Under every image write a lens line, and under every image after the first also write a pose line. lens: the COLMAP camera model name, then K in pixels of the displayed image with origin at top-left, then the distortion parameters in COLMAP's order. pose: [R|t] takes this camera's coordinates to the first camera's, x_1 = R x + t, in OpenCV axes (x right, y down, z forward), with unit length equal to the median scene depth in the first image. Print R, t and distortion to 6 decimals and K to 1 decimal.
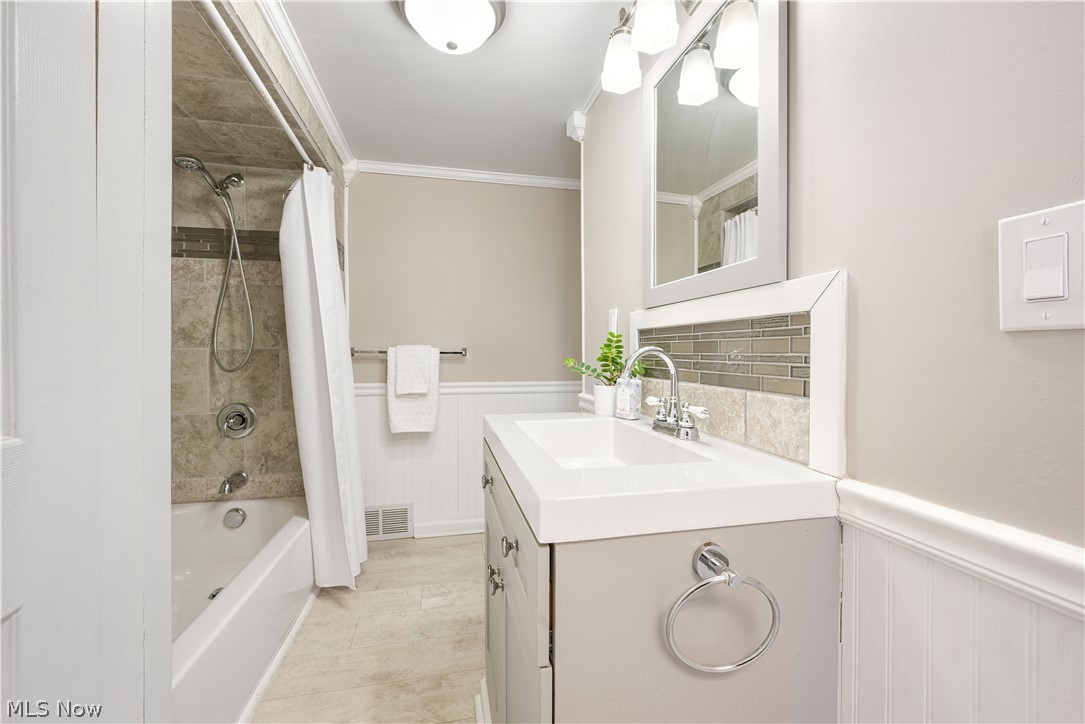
lens RADIAL K [[426.6, 0, 548.7], [0, 426.6, 359.6], [0, 0, 1]] dist [-0.002880, 0.000161]
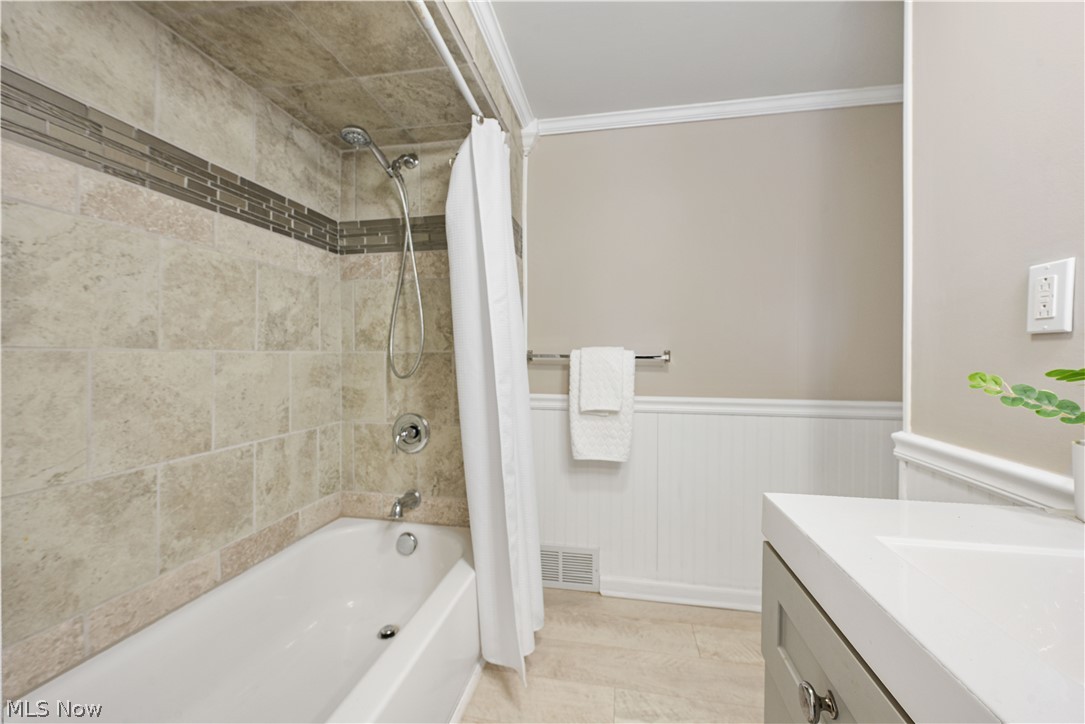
lens RADIAL K [[426.6, 0, 543.4], [0, 426.6, 363.0], [0, 0, 1]] dist [-0.002880, 0.000161]
pose [[0.912961, 0.008566, -0.407958, -0.118231], [-0.008604, 0.999961, 0.001742, -0.006768], [0.407957, 0.001920, 0.912999, 0.302008]]
